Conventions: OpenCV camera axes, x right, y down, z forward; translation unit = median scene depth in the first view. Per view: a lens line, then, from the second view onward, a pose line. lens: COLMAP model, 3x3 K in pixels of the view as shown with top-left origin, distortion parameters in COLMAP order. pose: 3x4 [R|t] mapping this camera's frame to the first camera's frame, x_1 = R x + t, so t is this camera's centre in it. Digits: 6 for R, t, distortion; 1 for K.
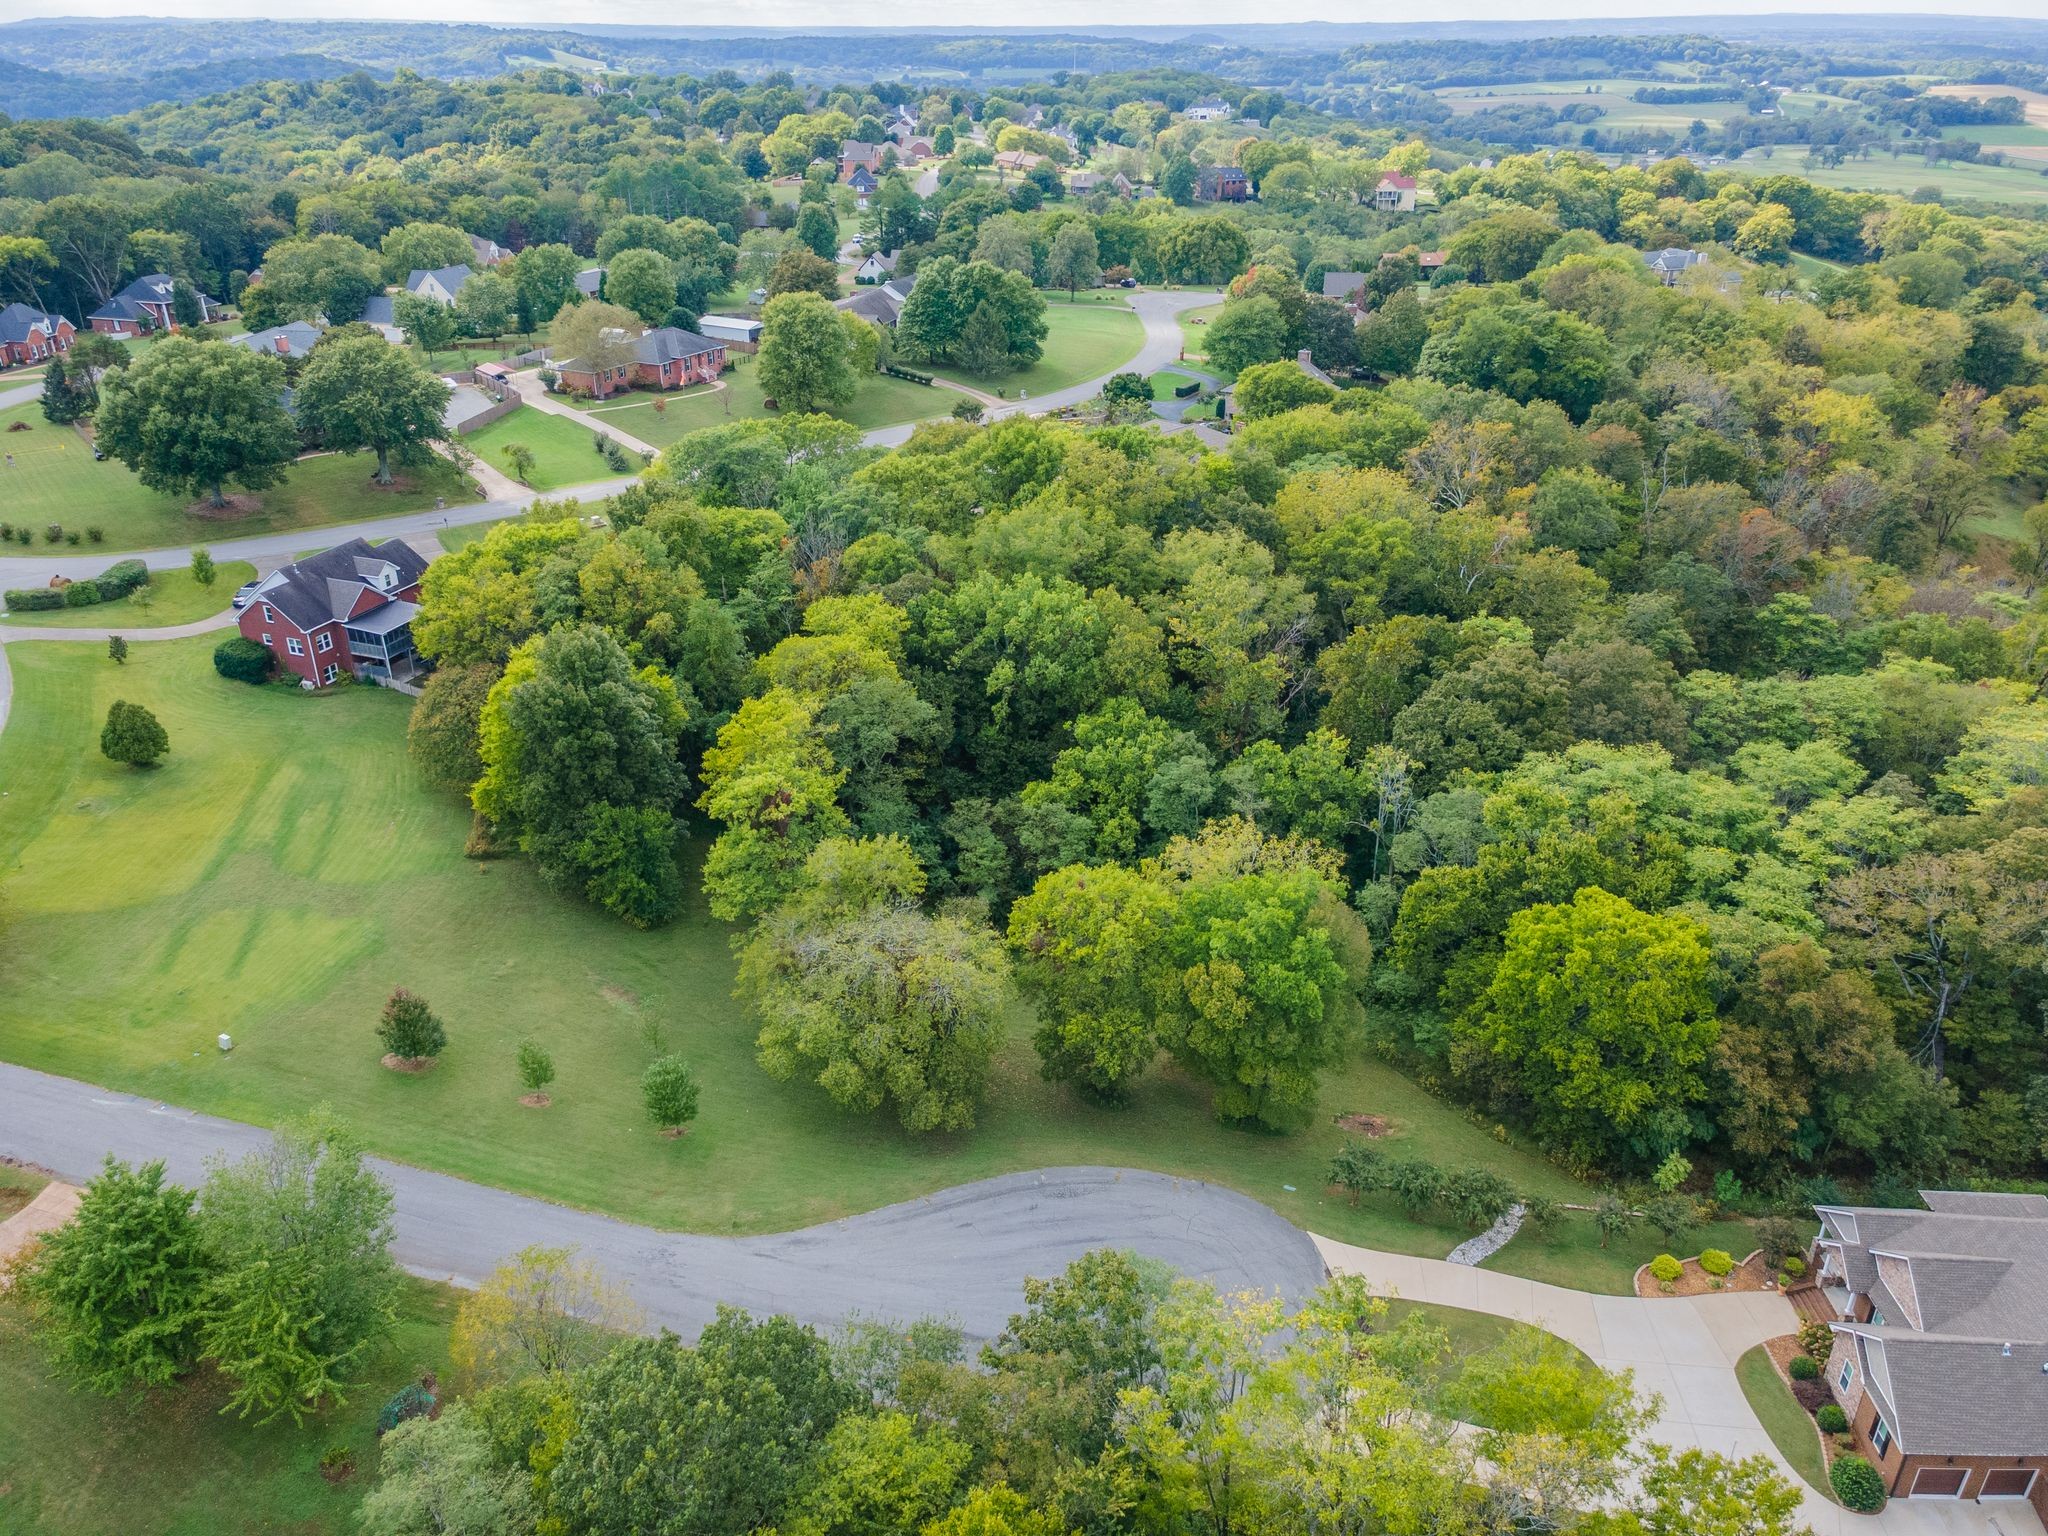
lens RADIAL K [[1472.4, 0, 1024.0], [0, 1472.4, 768.0], [0, 0, 1]] dist [0.038770, 0.003874]
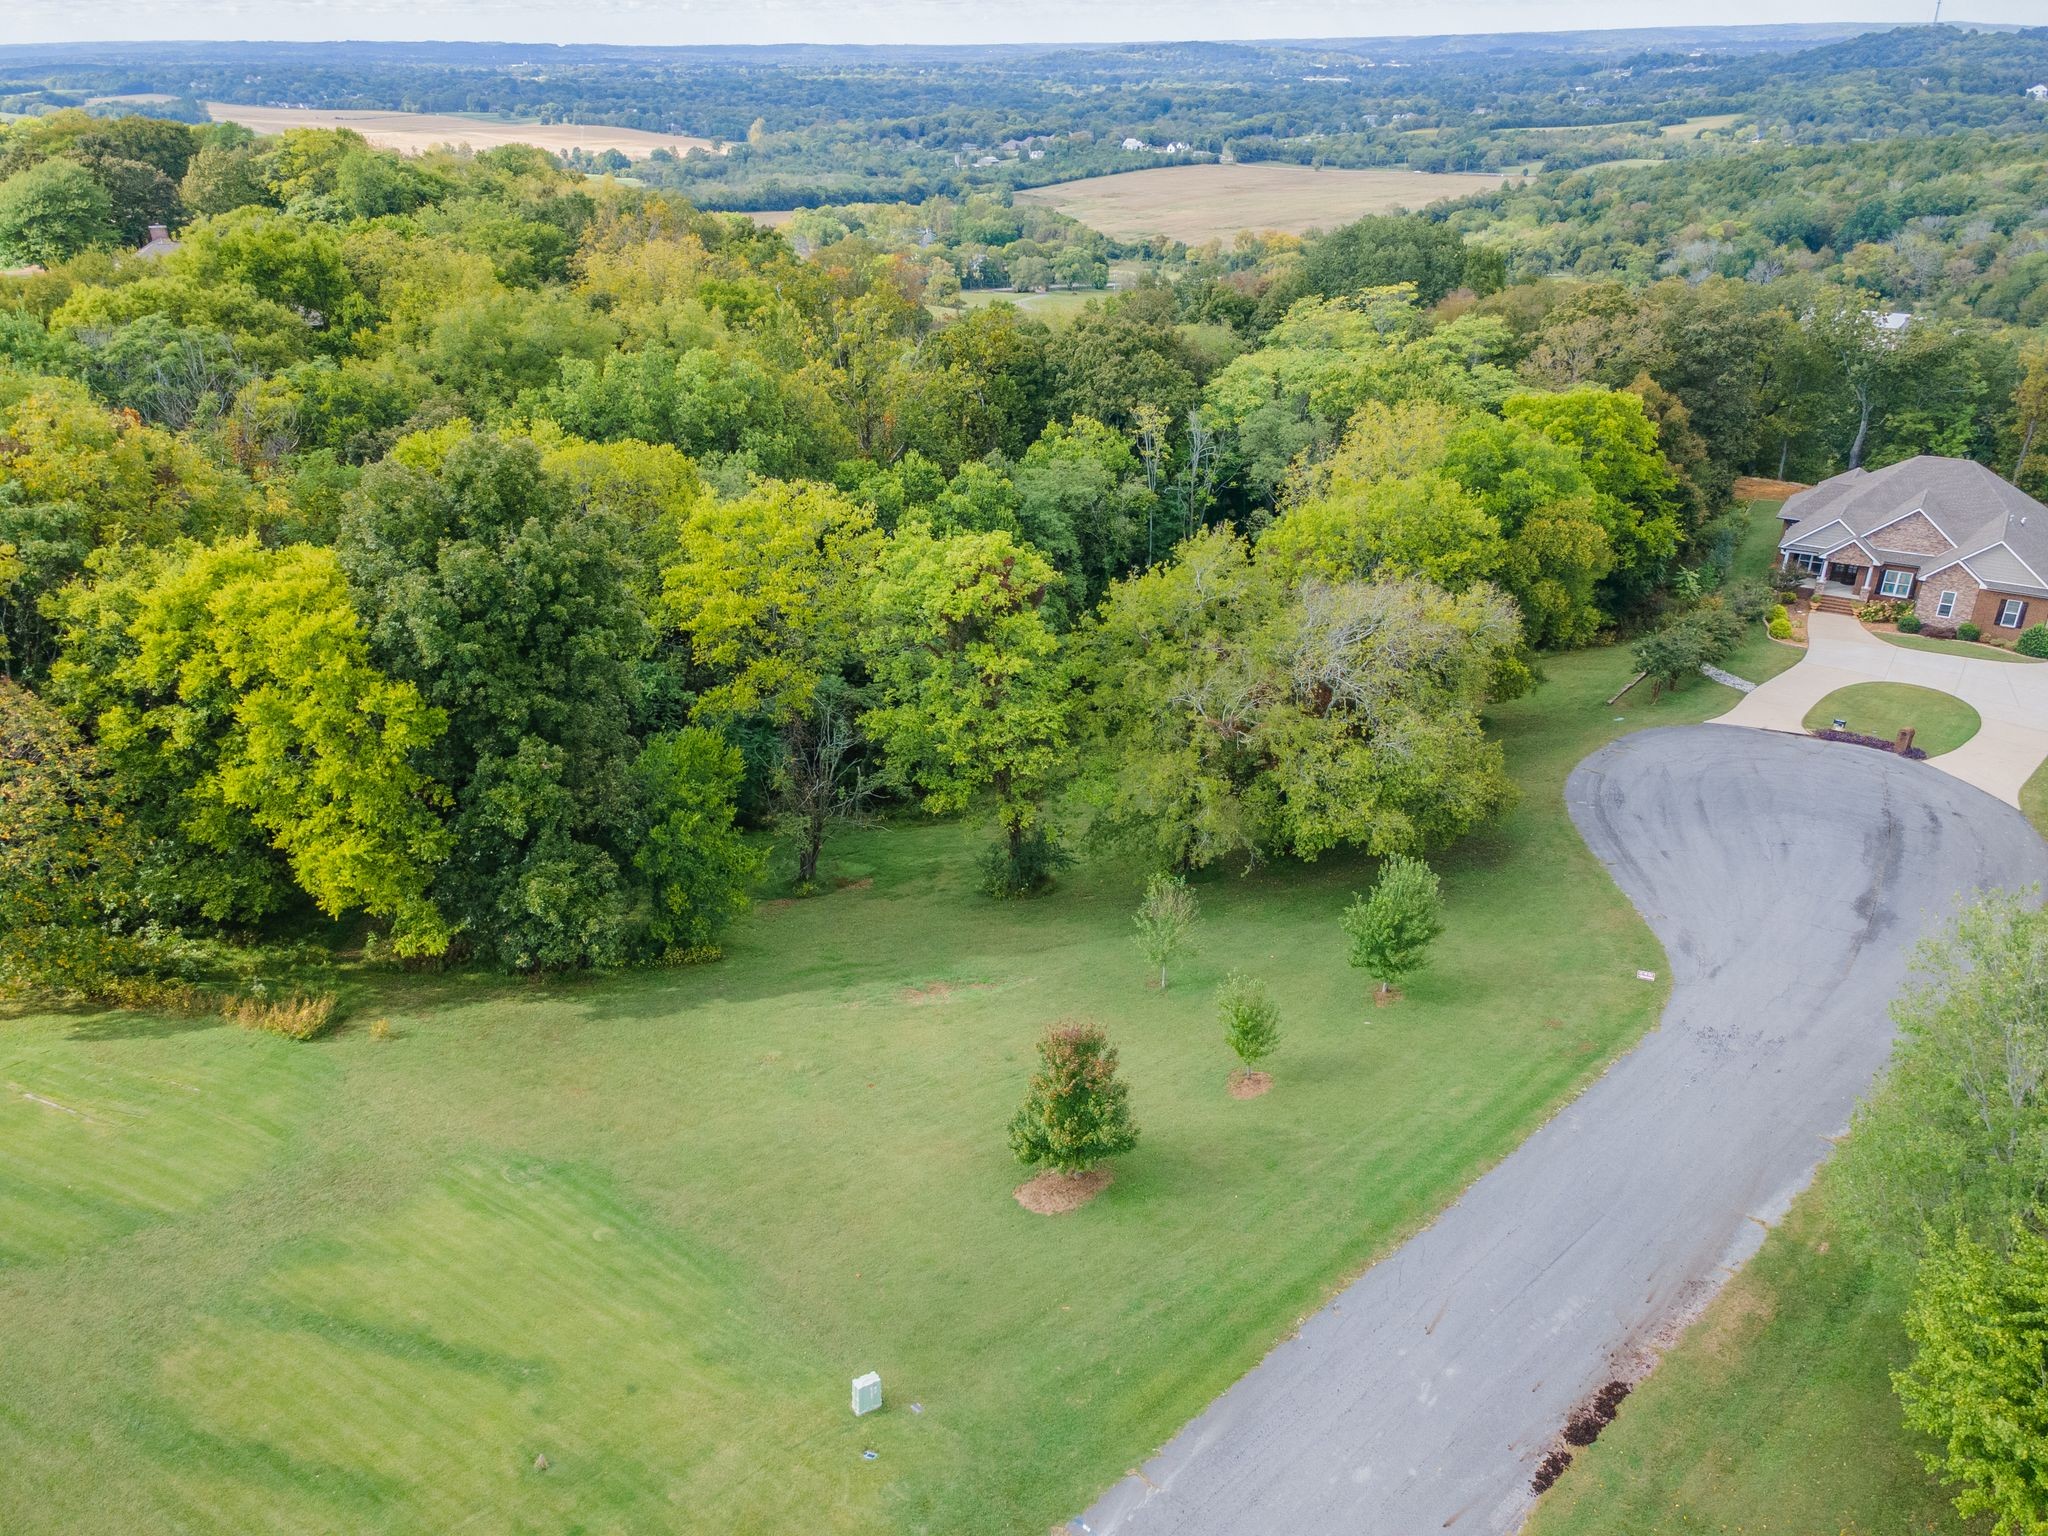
lens RADIAL K [[1462.9, 0, 1024.0], [0, 1462.9, 768.0], [0, 0, 1]] dist [0.018235, 0.056427]
pose [[0.513436, -0.384310, 0.767261, -0.308410], [0.390195, 0.900887, 0.190131, -0.007618], [-0.764285, 0.201761, 0.612504, 0.291561]]
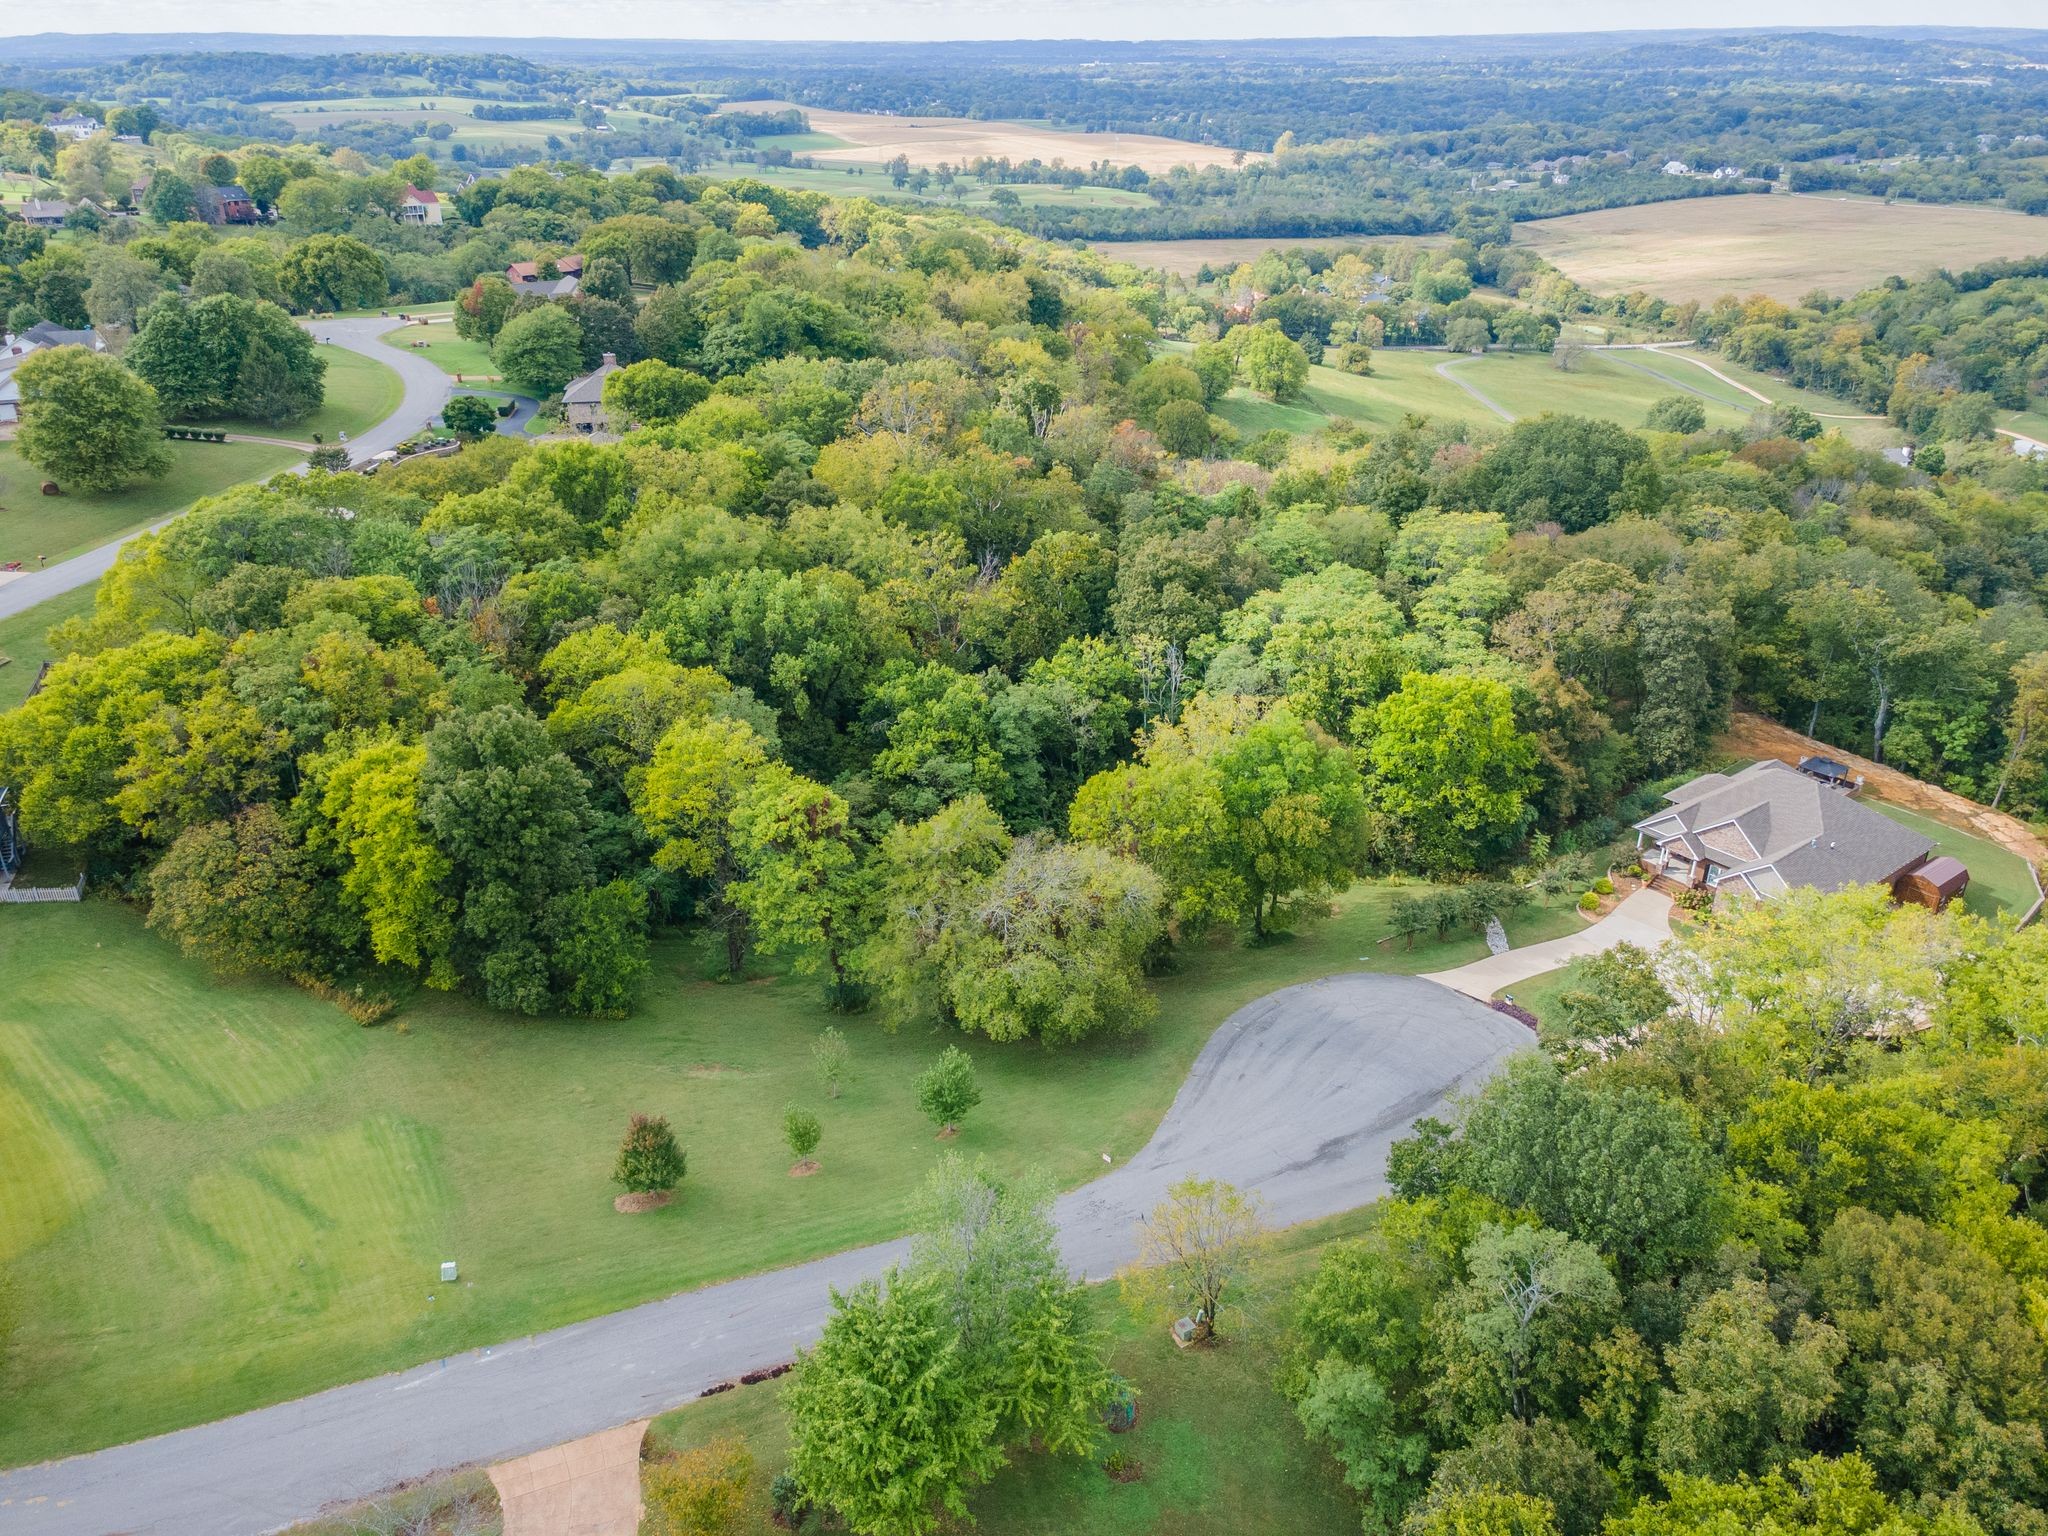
lens RADIAL K [[1462.9, 0, 1024.0], [0, 1462.9, 768.0], [0, 0, 1]] dist [0.018235, 0.056427]
pose [[0.767956, -0.285100, 0.573552, -0.279896], [0.289031, 0.953367, 0.086901, -0.022192], [-0.571581, 0.099038, 0.814547, 0.062058]]
